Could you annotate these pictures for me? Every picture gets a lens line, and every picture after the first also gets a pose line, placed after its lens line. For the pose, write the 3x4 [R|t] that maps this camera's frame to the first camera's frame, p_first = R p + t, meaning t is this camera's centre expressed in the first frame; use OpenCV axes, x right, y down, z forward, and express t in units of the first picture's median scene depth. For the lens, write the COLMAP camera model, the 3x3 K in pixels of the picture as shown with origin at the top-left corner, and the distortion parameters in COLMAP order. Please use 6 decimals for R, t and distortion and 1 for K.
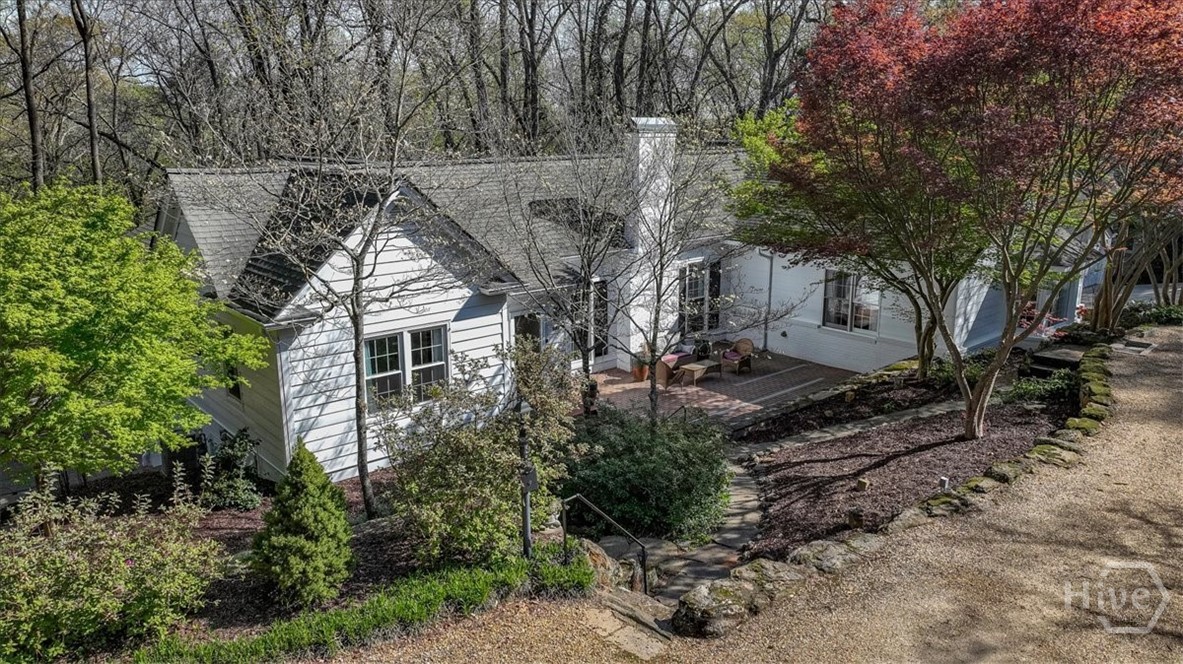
lens RADIAL K [[842.8, 0, 591.5], [0, 842.8, 332.0], [0, 0, 1]] dist [0.004817, -0.001656]
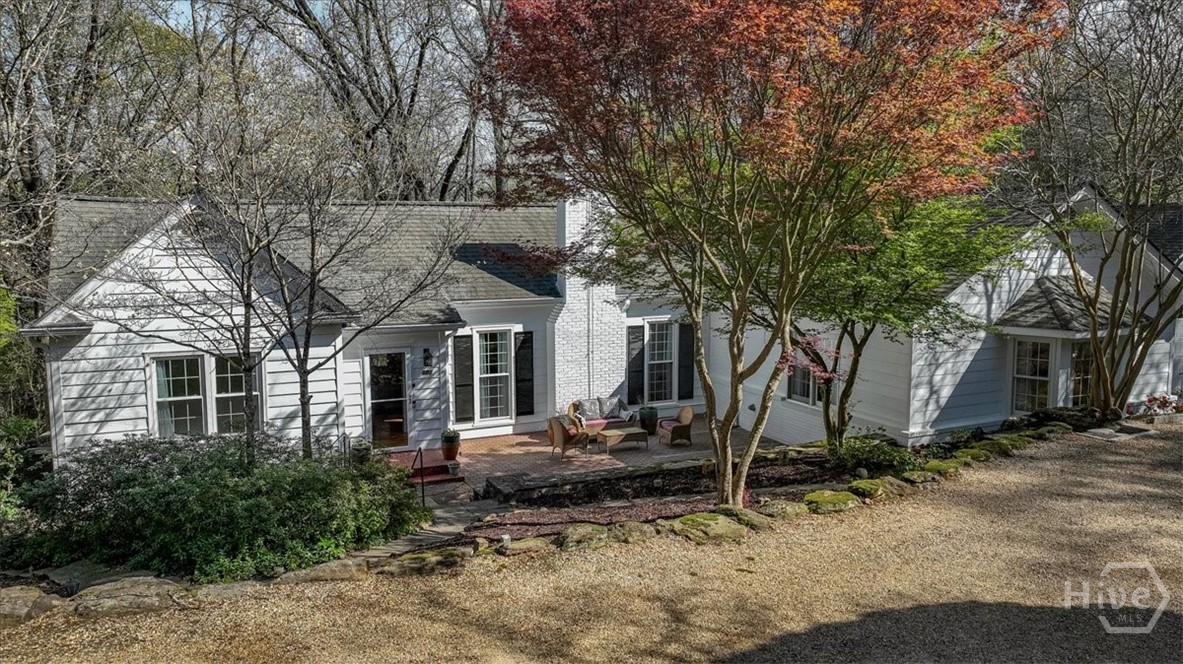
lens RADIAL K [[842.8, 0, 591.5], [0, 842.8, 332.0], [0, 0, 1]] dist [0.004817, -0.001656]
pose [[0.958500, 0.034608, -0.282983, 0.463282], [-0.069402, 0.991069, -0.113866, 0.052479], [0.276515, 0.128781, 0.952342, 0.211875]]
